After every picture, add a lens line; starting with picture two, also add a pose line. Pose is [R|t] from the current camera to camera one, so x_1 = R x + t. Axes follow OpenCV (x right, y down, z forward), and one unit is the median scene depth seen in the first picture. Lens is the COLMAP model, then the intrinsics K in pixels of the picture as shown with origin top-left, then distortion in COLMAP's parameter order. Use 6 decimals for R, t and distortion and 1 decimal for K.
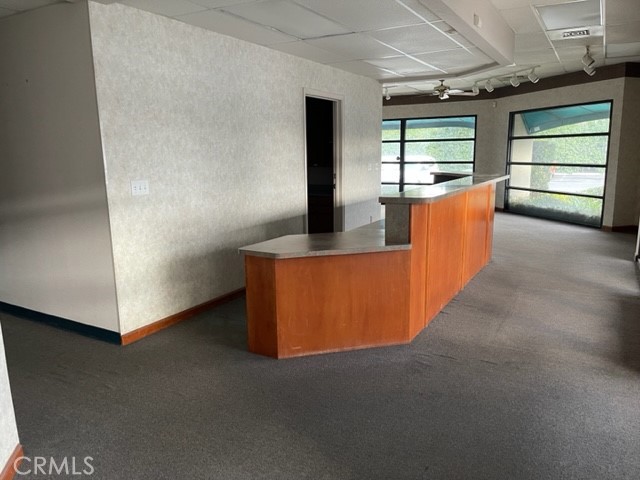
lens RADIAL K [[485.2, 0, 319.4], [0, 485.2, 240.0], [0, 0, 1]] dist [0.006090, -0.005092]
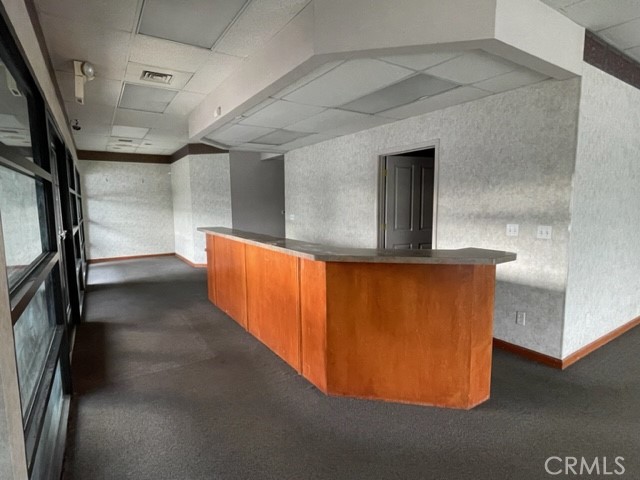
lens RADIAL K [[344.9, 0, 318.6], [0, 344.9, 237.9], [0, 0, 1]] dist [-0.006350, -0.000782]
pose [[-0.450690, 0.108262, -0.886091, 0.889455], [-0.144666, 0.970640, 0.192173, -0.275442], [0.880880, 0.214798, -0.421796, 1.413888]]
